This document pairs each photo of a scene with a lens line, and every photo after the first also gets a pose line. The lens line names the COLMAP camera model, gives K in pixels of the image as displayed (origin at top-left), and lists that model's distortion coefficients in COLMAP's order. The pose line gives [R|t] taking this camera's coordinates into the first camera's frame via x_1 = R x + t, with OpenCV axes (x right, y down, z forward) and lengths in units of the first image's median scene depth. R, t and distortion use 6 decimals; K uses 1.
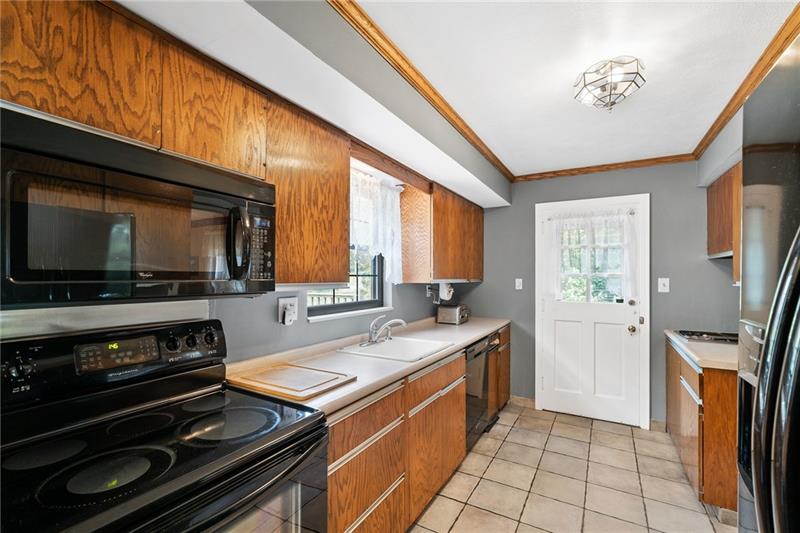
lens RADIAL K [[358.7, 0, 394.3], [0, 358.7, 273.1], [0, 0, 1]] dist [0.001052, -0.000106]
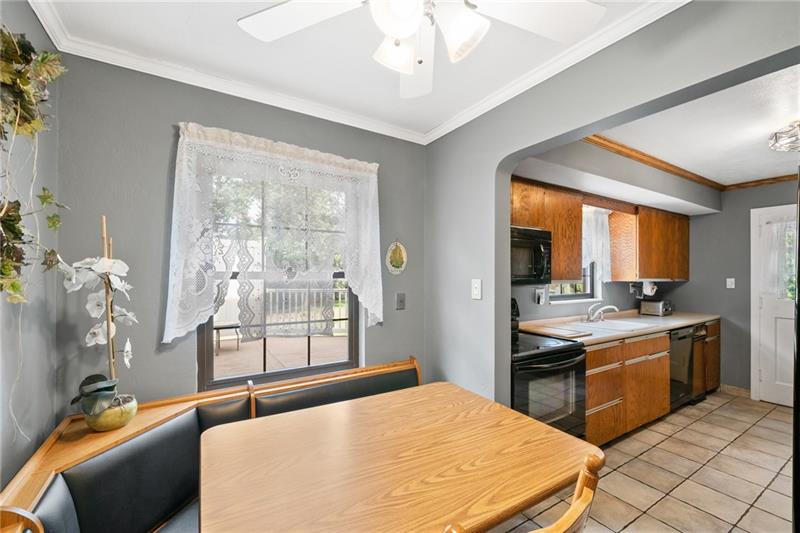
lens RADIAL K [[322.6, 0, 402.7], [0, 322.6, 274.9], [0, 0, 1]] dist [-0.007702, 0.001550]
pose [[0.880896, -0.003259, -0.473299, -0.089864], [0.005922, 0.999974, 0.004136, -0.005840], [0.473273, -0.006447, 0.880892, -0.422432]]
